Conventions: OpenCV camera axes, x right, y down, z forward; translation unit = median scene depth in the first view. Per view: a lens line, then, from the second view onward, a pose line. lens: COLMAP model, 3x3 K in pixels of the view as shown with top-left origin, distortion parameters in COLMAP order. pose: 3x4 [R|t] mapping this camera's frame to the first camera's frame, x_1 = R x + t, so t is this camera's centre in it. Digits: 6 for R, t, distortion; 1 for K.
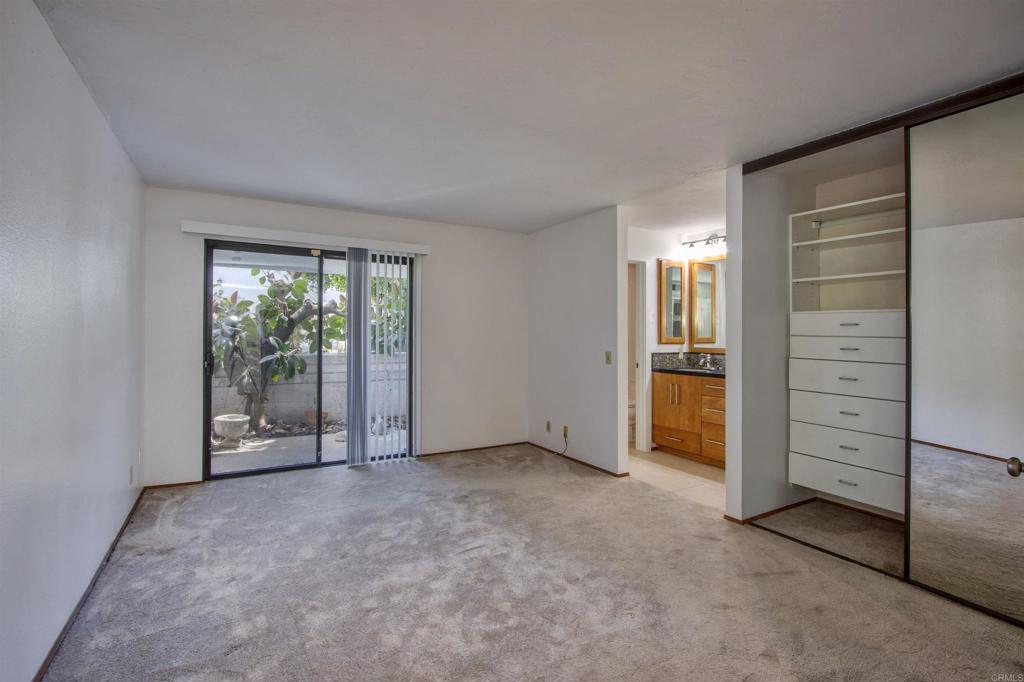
lens RADIAL K [[478.0, 0, 507.0], [0, 478.0, 332.4], [0, 0, 1]] dist [-0.015017, 0.000084]
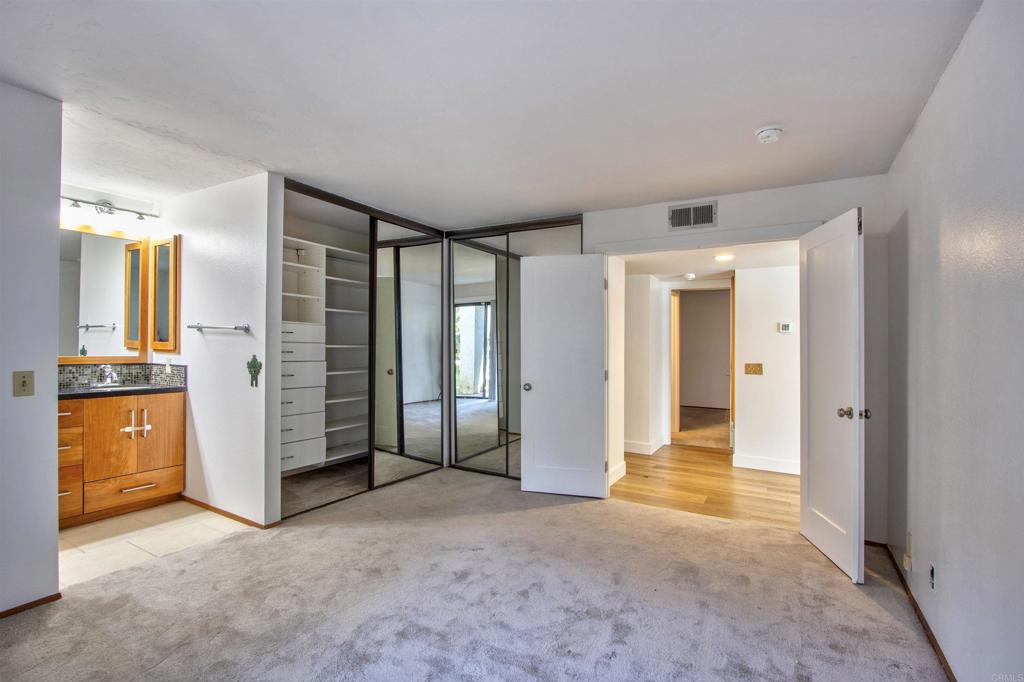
lens RADIAL K [[478.0, 0, 507.0], [0, 478.0, 332.4], [0, 0, 1]] dist [-0.015017, 0.000084]
pose [[-0.495699, 0.018538, 0.868297, -0.618308], [-0.007379, 0.999646, -0.025554, 0.010373], [-0.868463, -0.019074, -0.495387, 1.032366]]
